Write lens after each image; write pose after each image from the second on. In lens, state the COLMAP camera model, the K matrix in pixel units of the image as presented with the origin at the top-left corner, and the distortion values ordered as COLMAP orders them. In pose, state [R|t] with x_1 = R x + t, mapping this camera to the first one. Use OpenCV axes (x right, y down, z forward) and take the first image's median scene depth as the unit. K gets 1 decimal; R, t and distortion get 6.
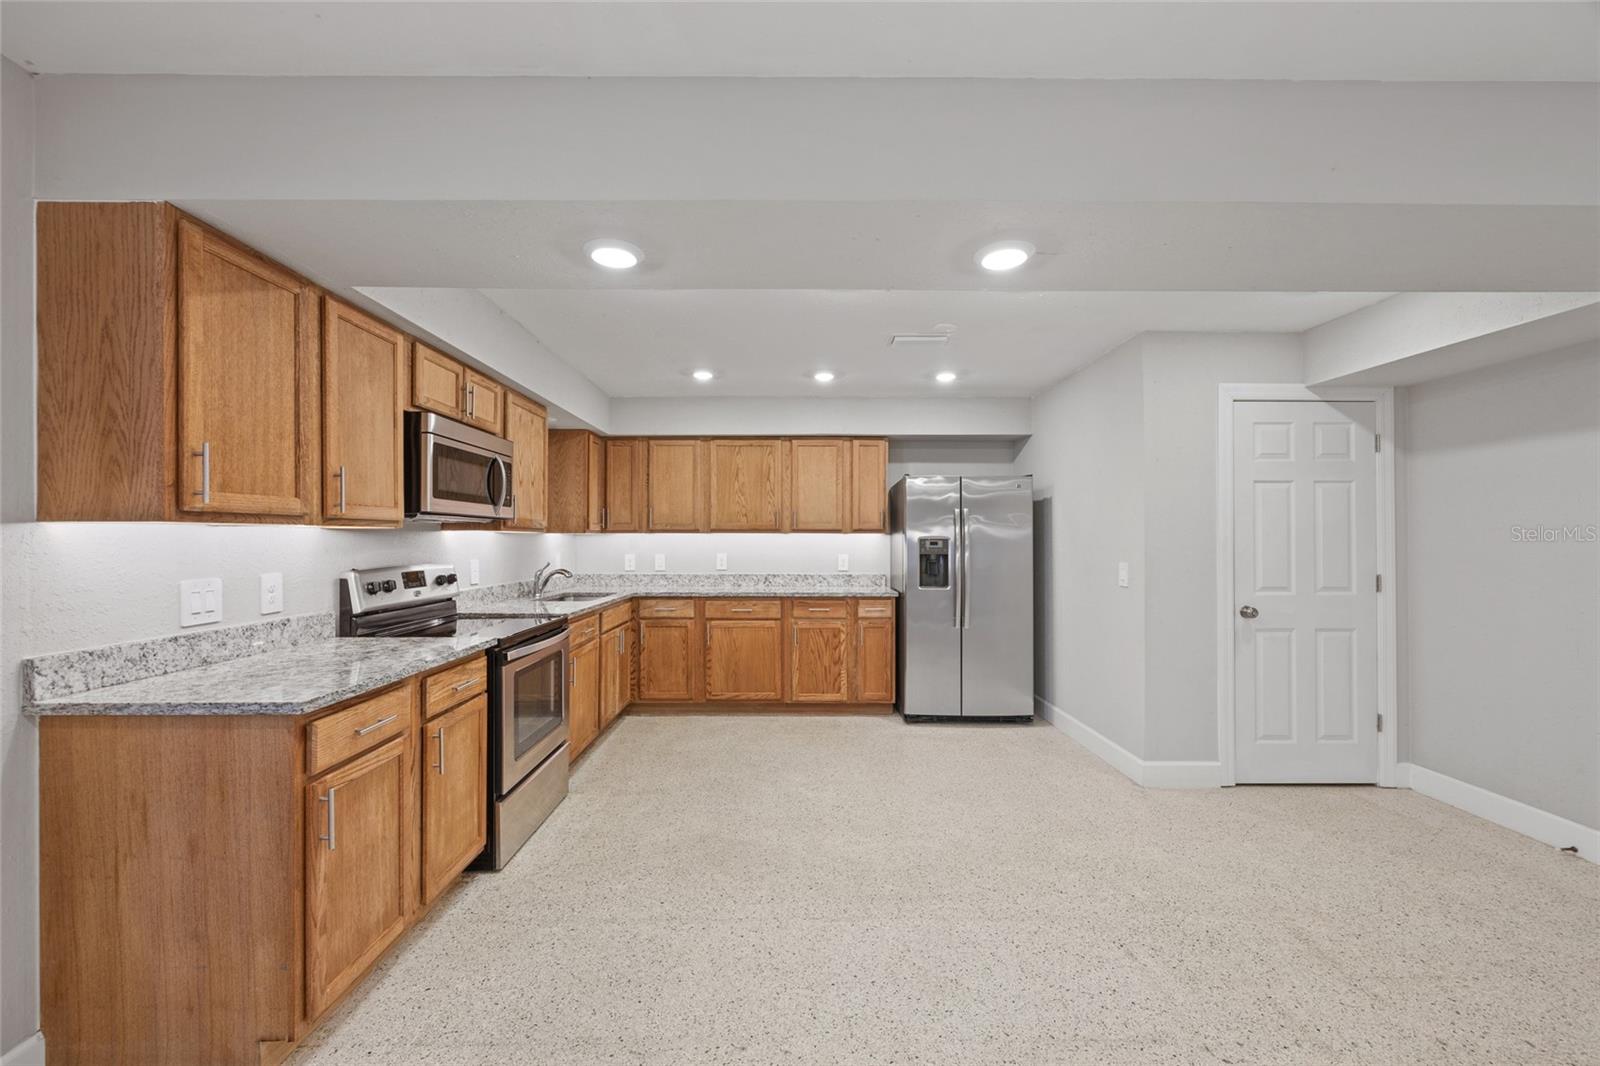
lens RADIAL K [[624.3, 0, 797.1], [0, 624.3, 538.3], [0, 0, 1]] dist [0.000404, 0.000180]
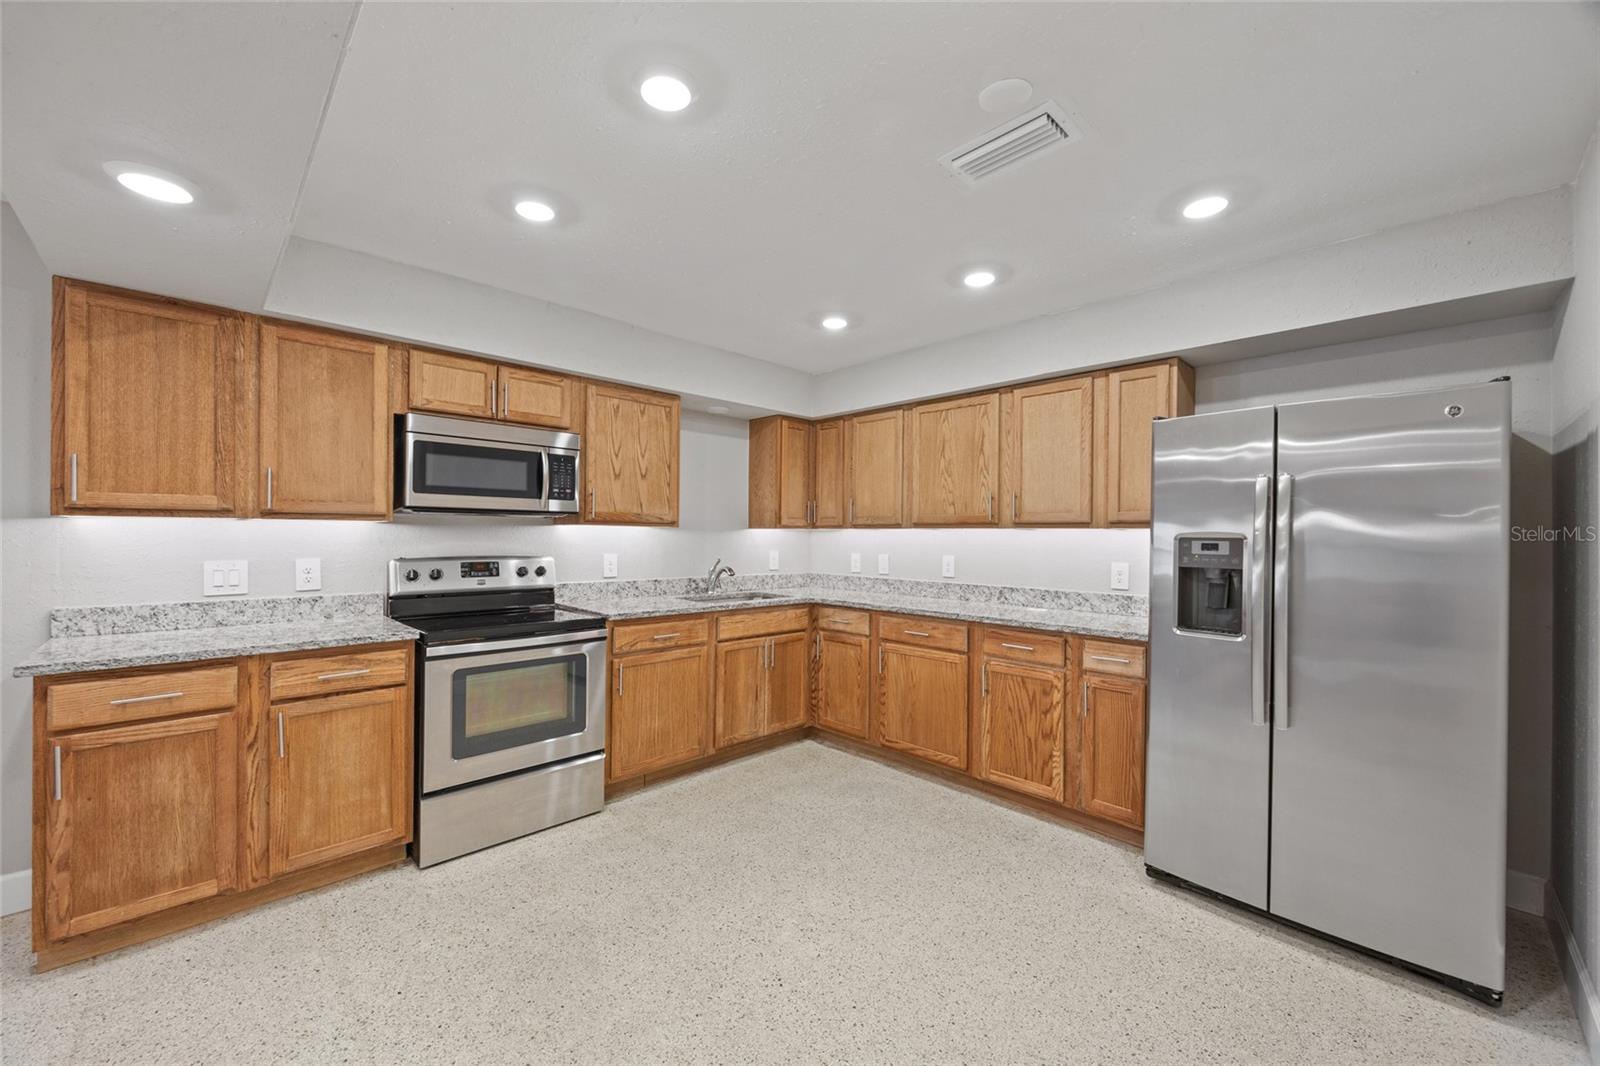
lens RADIAL K [[624.3, 0, 800.5], [0, 624.3, 532.7], [0, 0, 1]] dist [0.000404, 0.000180]
pose [[0.695013, 0.003023, -0.718991, 0.467744], [-0.007545, 0.999967, -0.003089, 0.001049], [0.718958, 0.007572, 0.695013, 0.540126]]
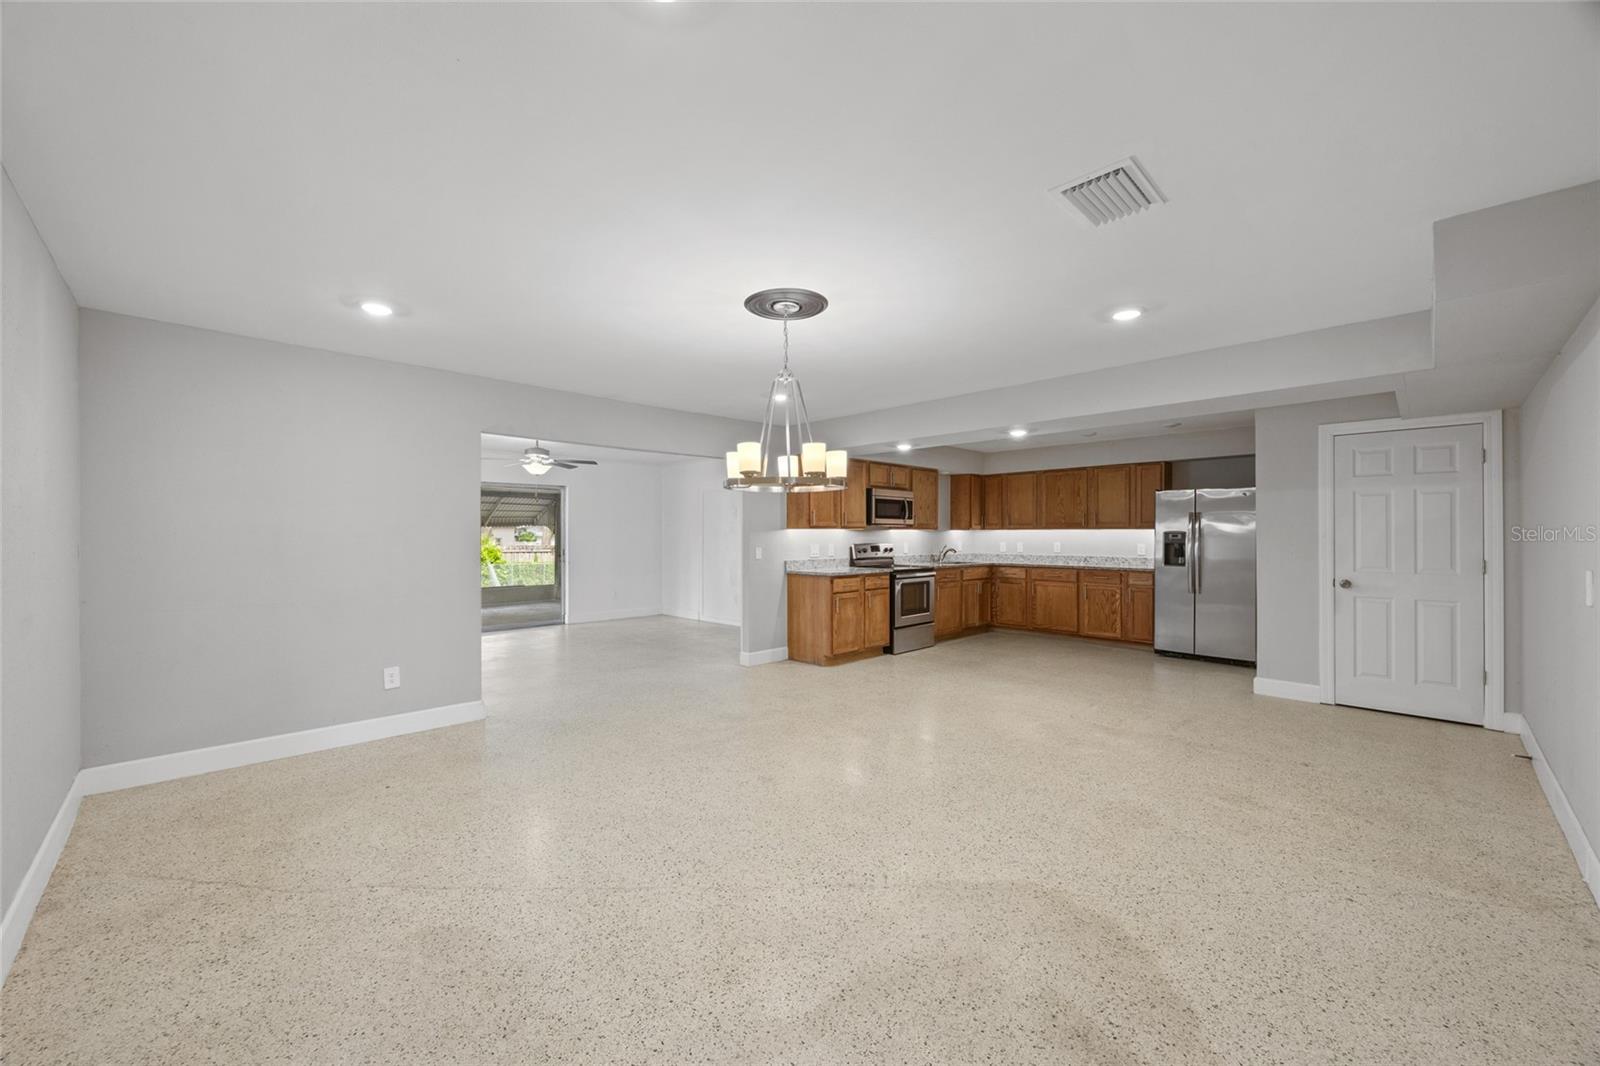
lens RADIAL K [[624.3, 0, 808.9], [0, 624.3, 528.2], [0, 0, 1]] dist [0.000404, 0.000180]
pose [[0.701662, -0.007477, -0.712471, 0.878409], [0.002856, 0.999966, -0.007681, -0.000271], [0.712505, 0.003355, 0.701659, -0.856625]]
